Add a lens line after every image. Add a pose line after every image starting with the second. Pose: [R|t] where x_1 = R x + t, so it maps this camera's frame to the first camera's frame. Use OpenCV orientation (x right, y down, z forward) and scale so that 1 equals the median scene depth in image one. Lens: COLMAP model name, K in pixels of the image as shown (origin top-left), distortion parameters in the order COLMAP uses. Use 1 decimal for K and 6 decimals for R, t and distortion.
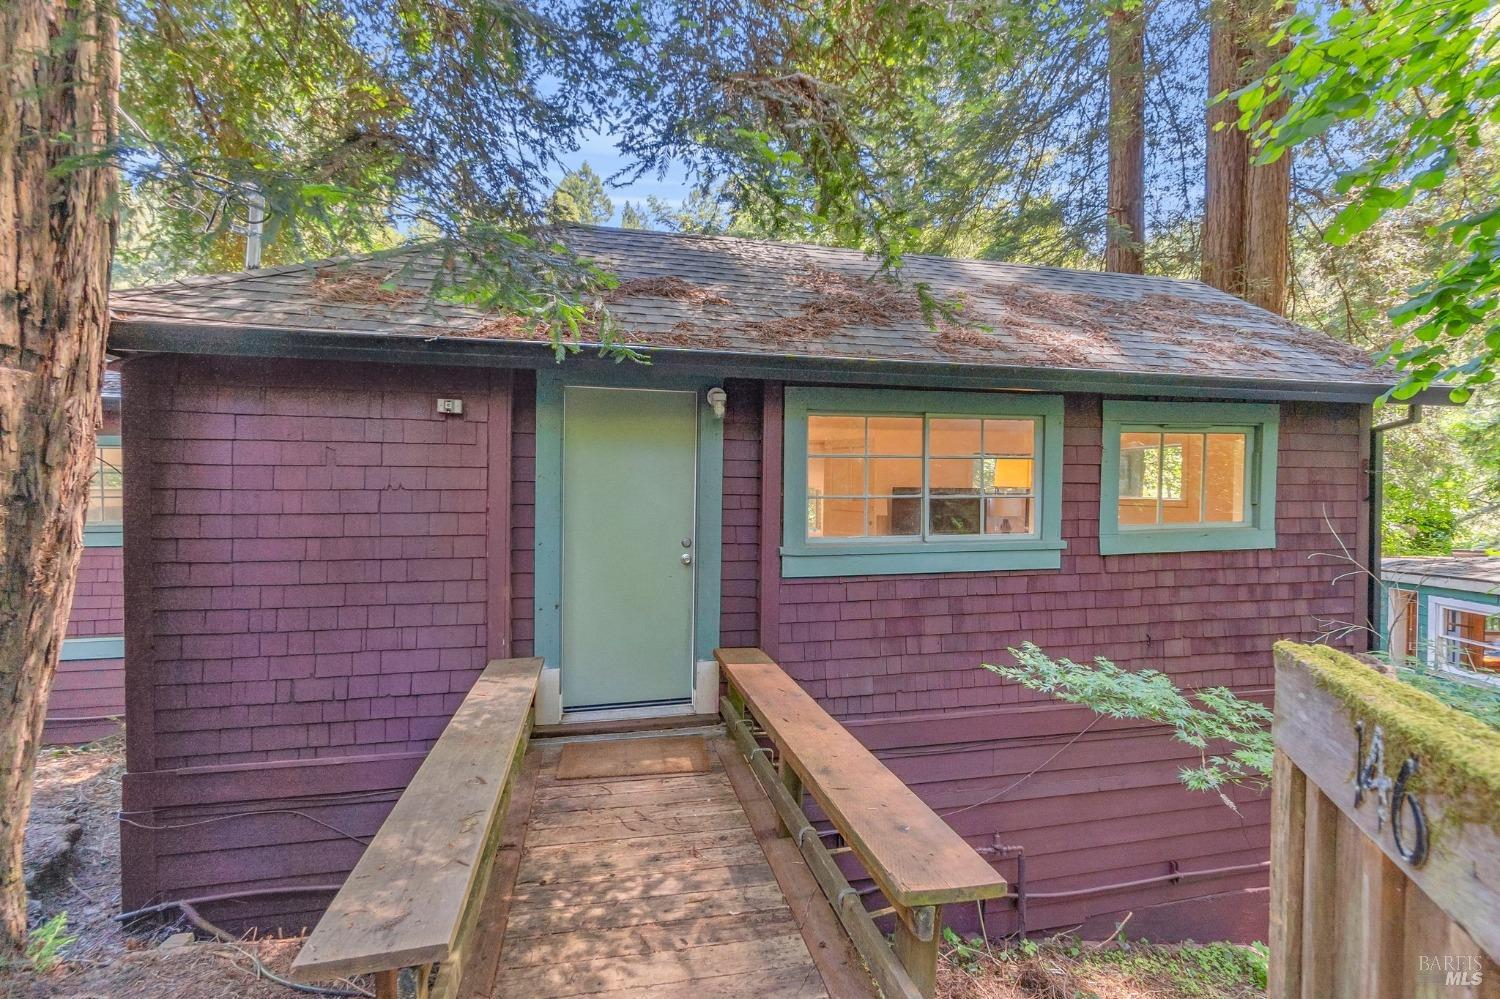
lens RADIAL K [[646.1, 0, 750.0], [0, 646.1, 499.5], [0, 0, 1]] dist [-0.003048, -0.000181]
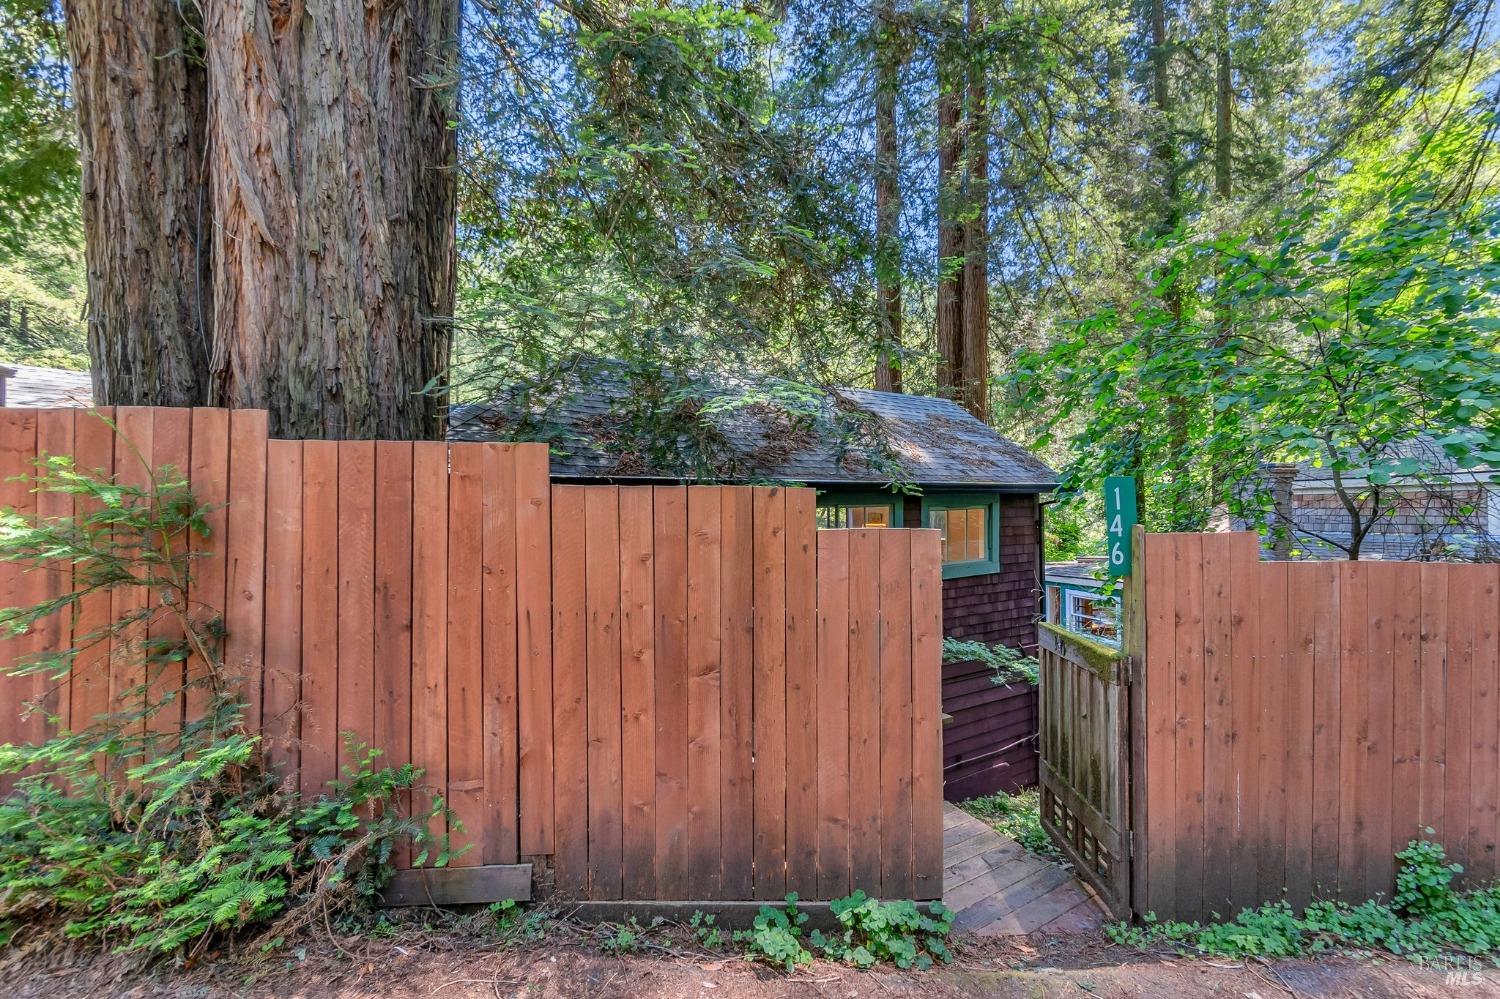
lens RADIAL K [[651.4, 0, 762.2], [0, 651.4, 504.1], [0, 0, 1]] dist [-0.006352, -0.000137]
pose [[0.929733, -0.011079, 0.368067, -0.456706], [0.017947, 0.999723, -0.015242, -0.097541], [-0.367796, 0.020776, 0.929674, -0.436471]]
